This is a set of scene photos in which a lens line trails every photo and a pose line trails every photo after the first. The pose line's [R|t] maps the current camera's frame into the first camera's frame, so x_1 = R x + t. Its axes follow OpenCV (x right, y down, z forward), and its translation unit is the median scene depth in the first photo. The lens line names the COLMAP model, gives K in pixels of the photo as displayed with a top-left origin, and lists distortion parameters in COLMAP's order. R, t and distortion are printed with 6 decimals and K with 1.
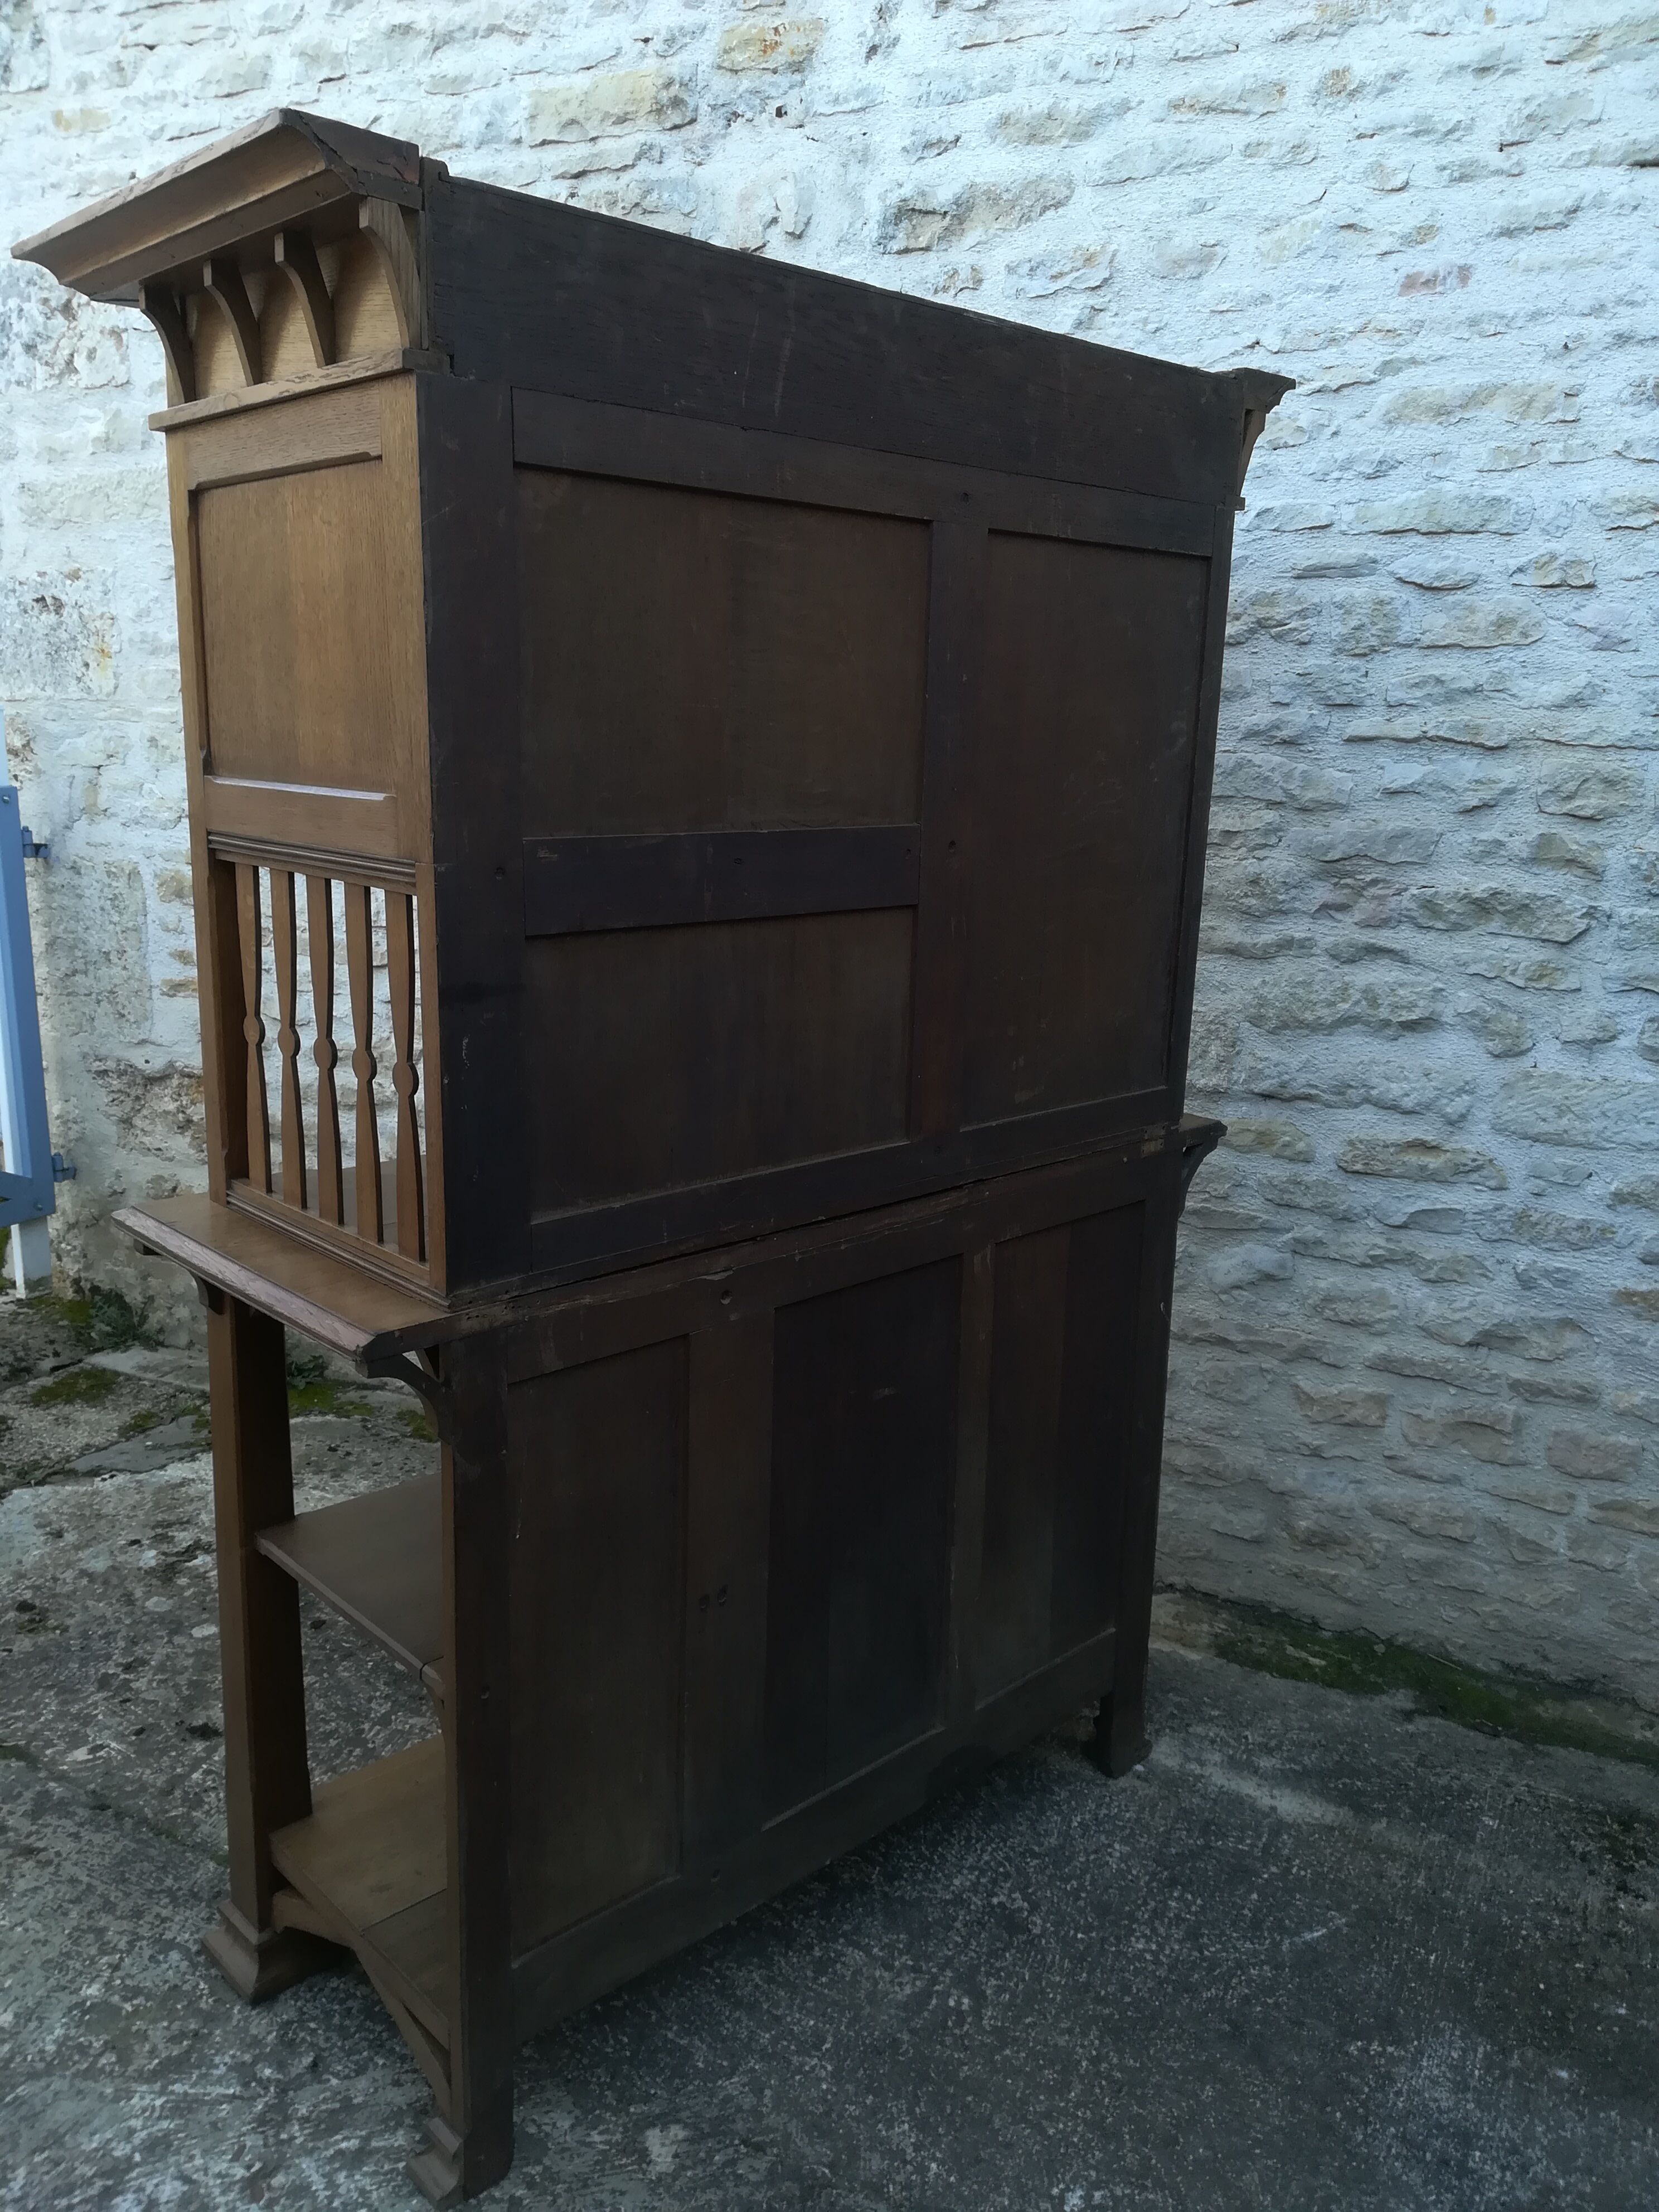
lens RADIAL K [[1722.2, 0, 825.4], [0, 1722.2, 1109.7], [0, 0, 1]] dist [0.052463, -0.065542]
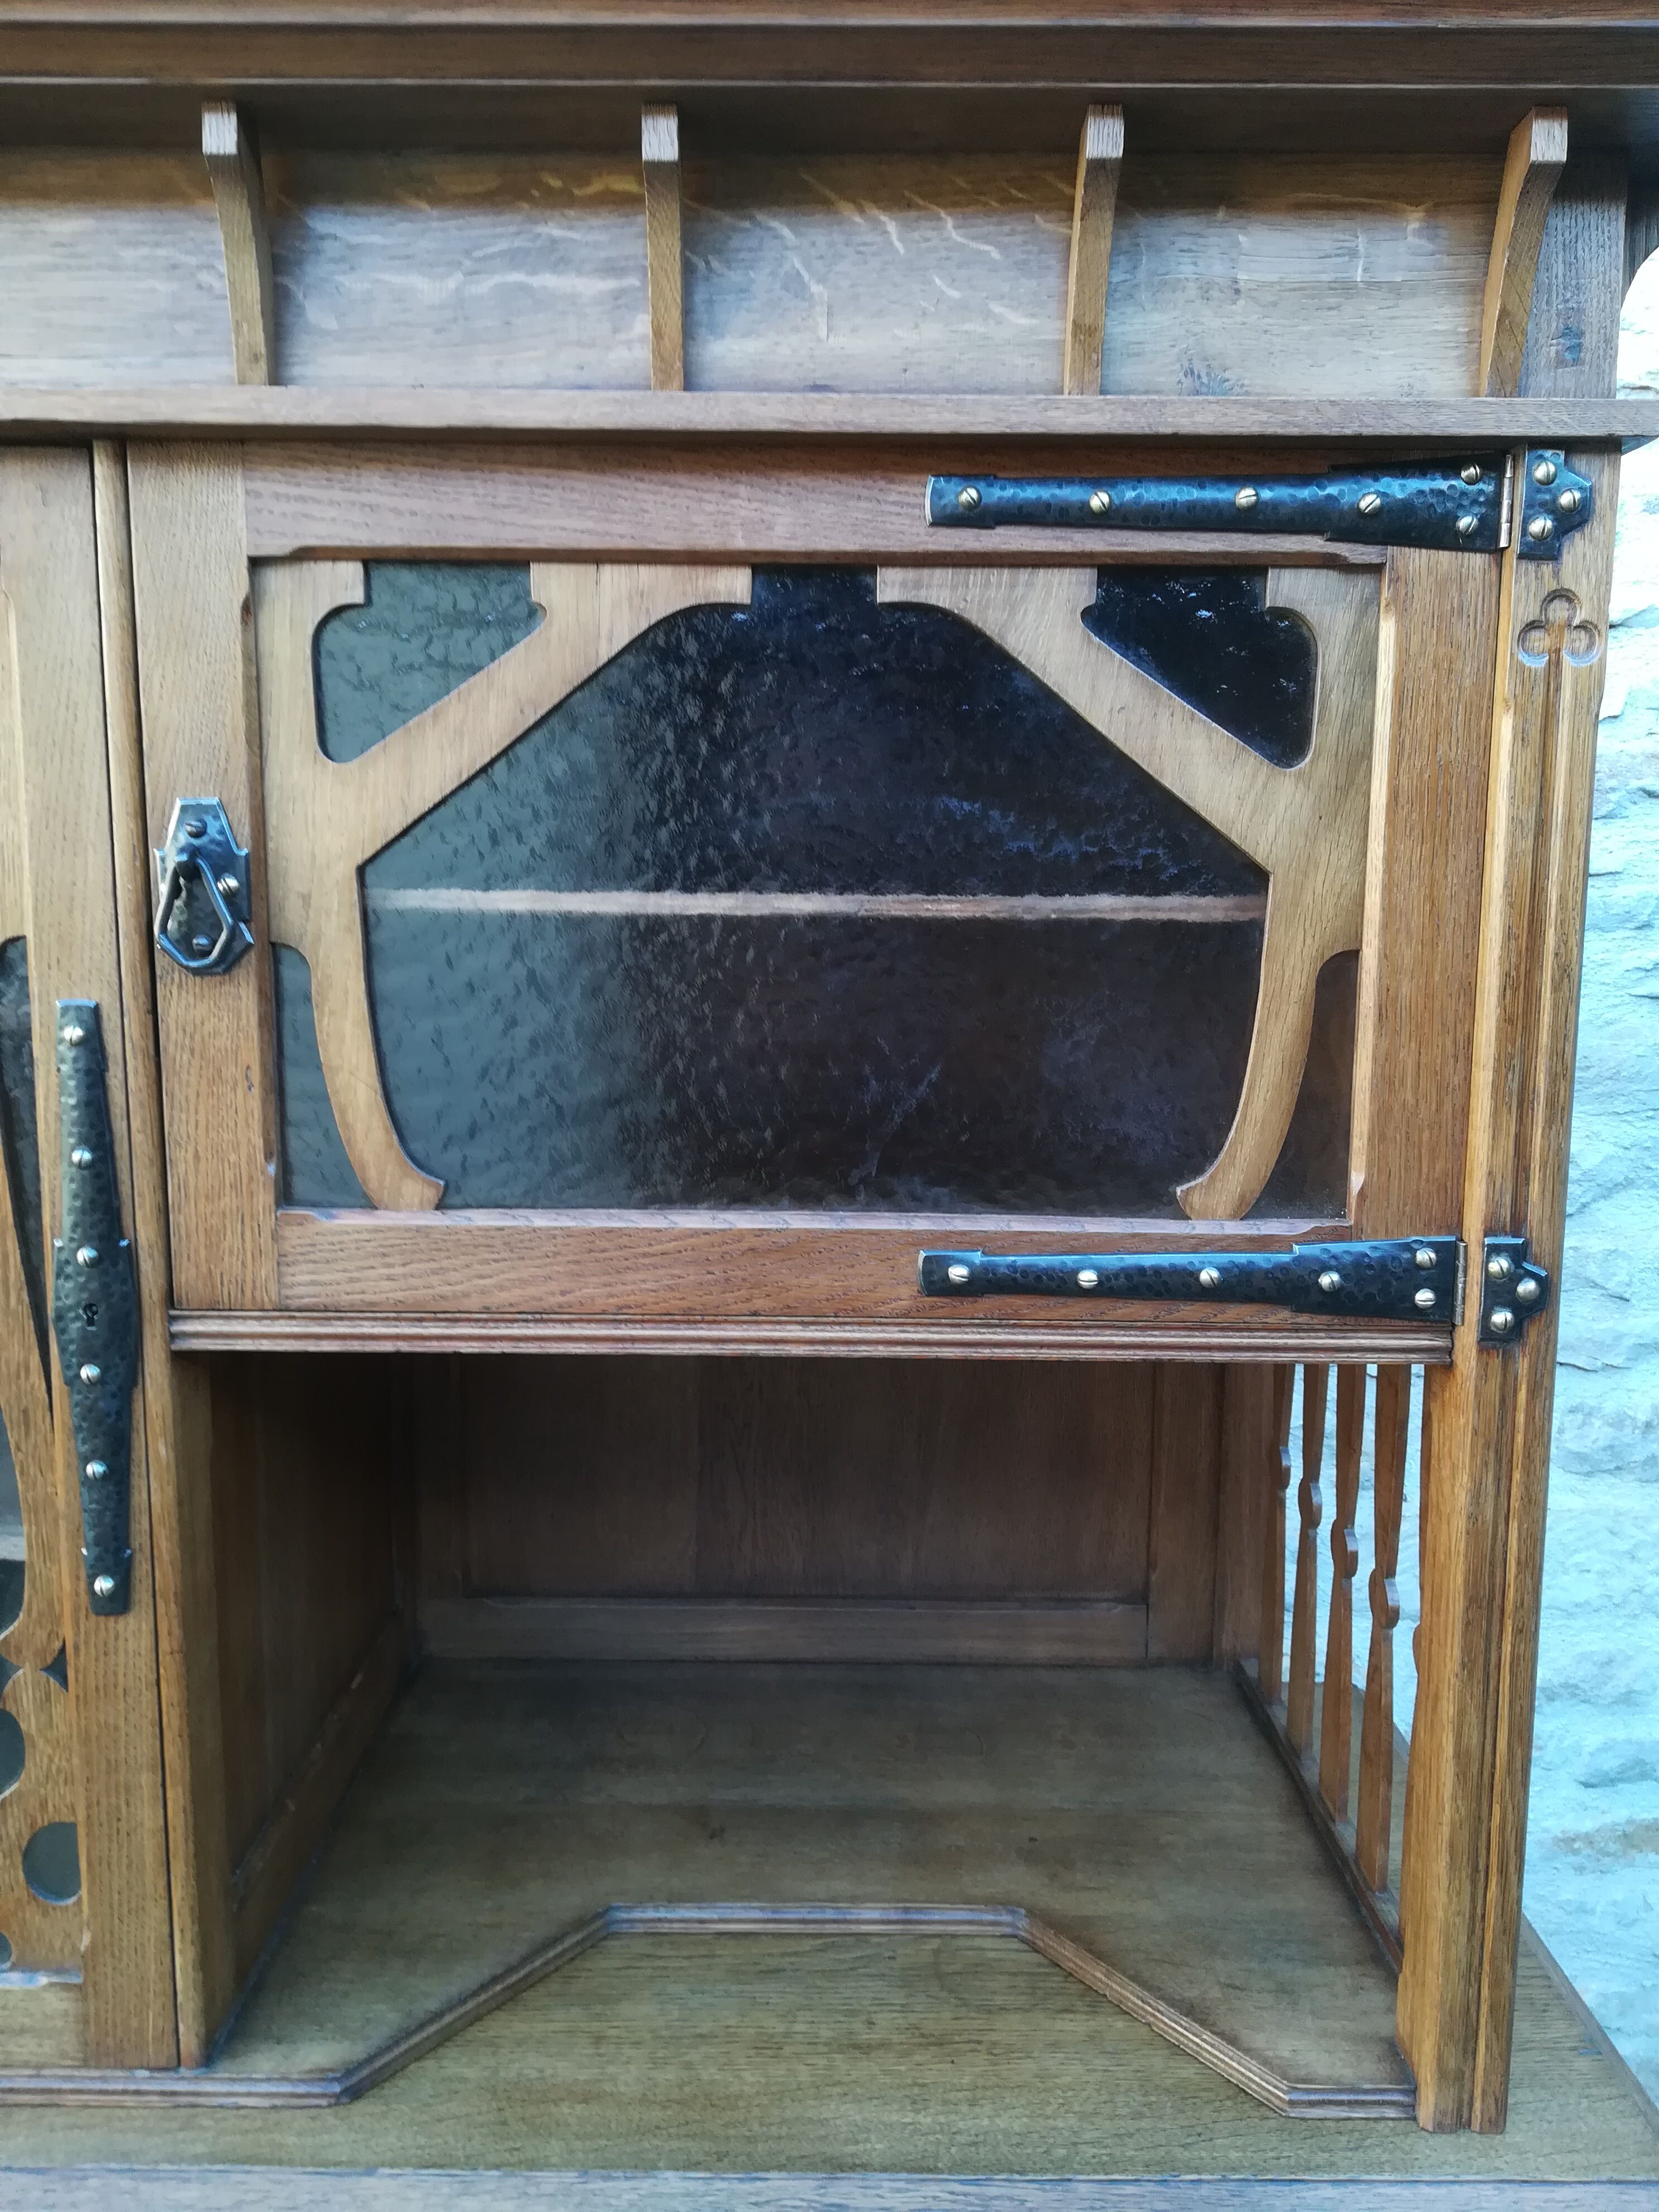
lens RADIAL K [[1722.2, 0, 919.5], [0, 1722.2, 1100.0], [0, 0, 1]] dist [0.052463, -0.065542]
pose [[0.890710, -0.074054, 0.448499, -0.011337], [0.121042, 0.989658, -0.076979, -0.142294], [-0.438160, 0.122853, 0.890462, 0.518275]]
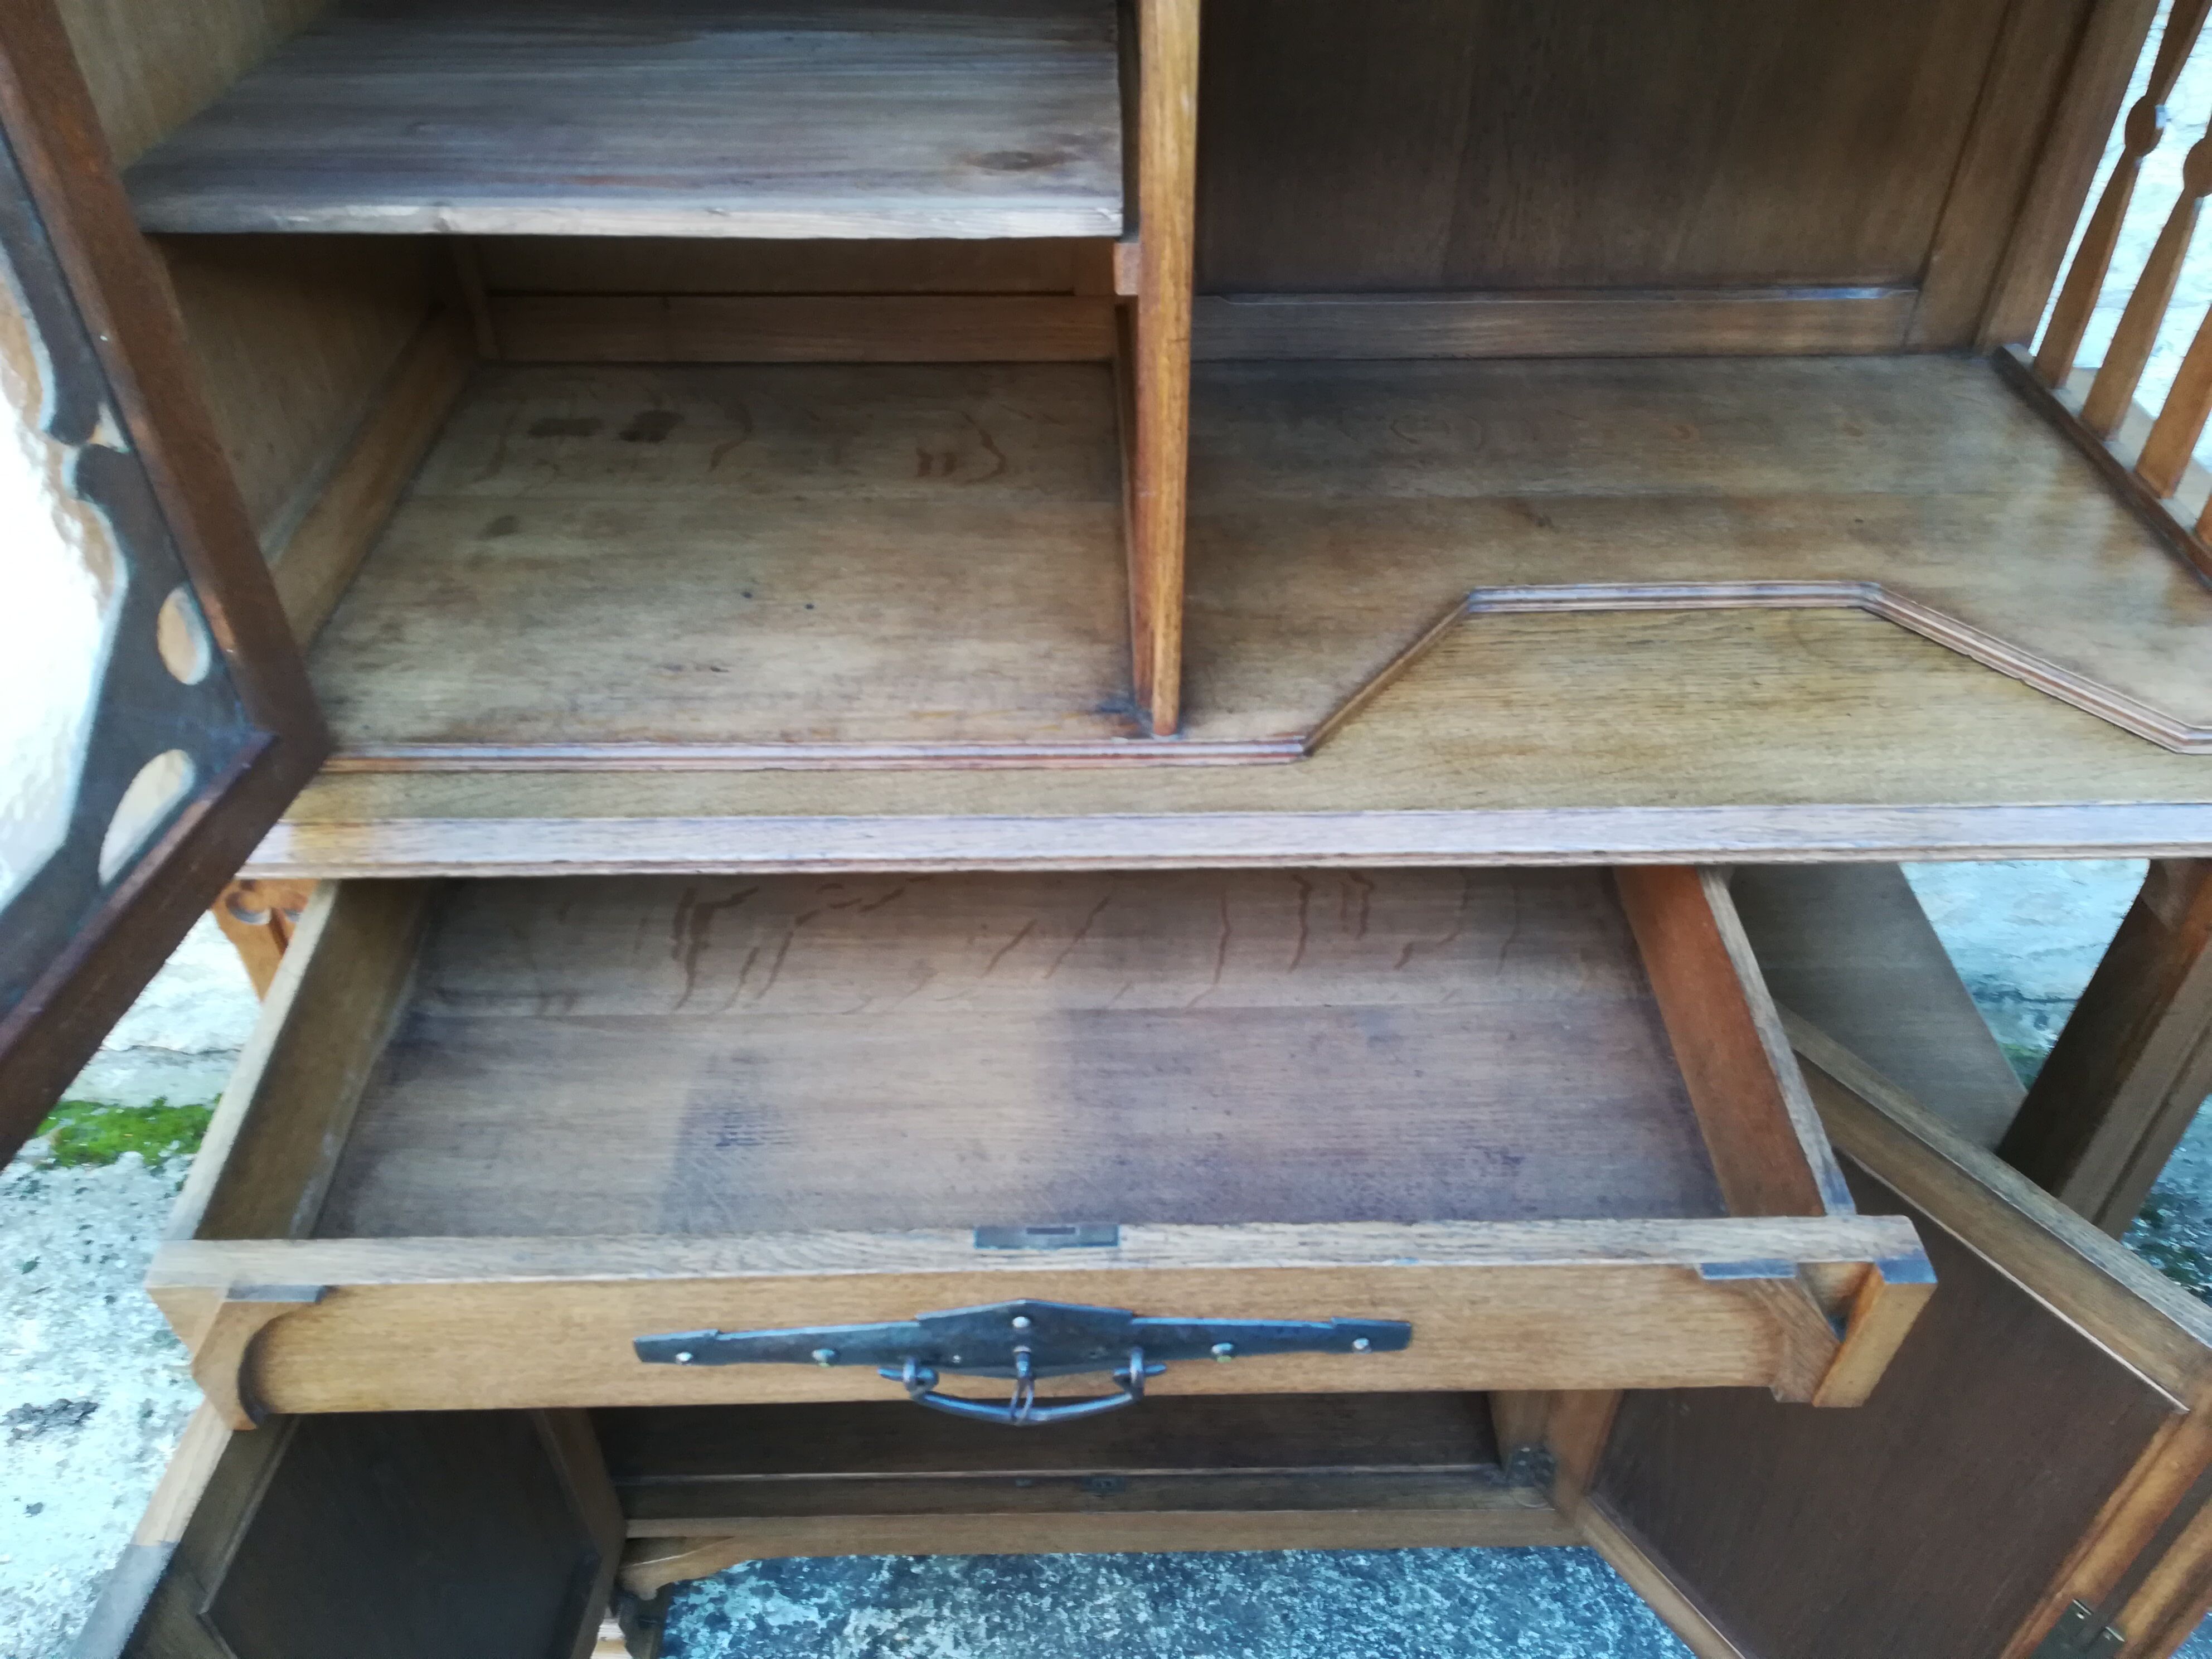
lens RADIAL K [[1722.2, 0, 1093.1], [0, 1722.2, 828.2], [0, 0, 1]] dist [0.052463, -0.065542]
pose [[0.878185, -0.321312, 0.354331, -0.158442], [0.131664, 0.874546, 0.466728, -0.150617], [-0.459843, -0.363220, 0.810318, 0.627024]]
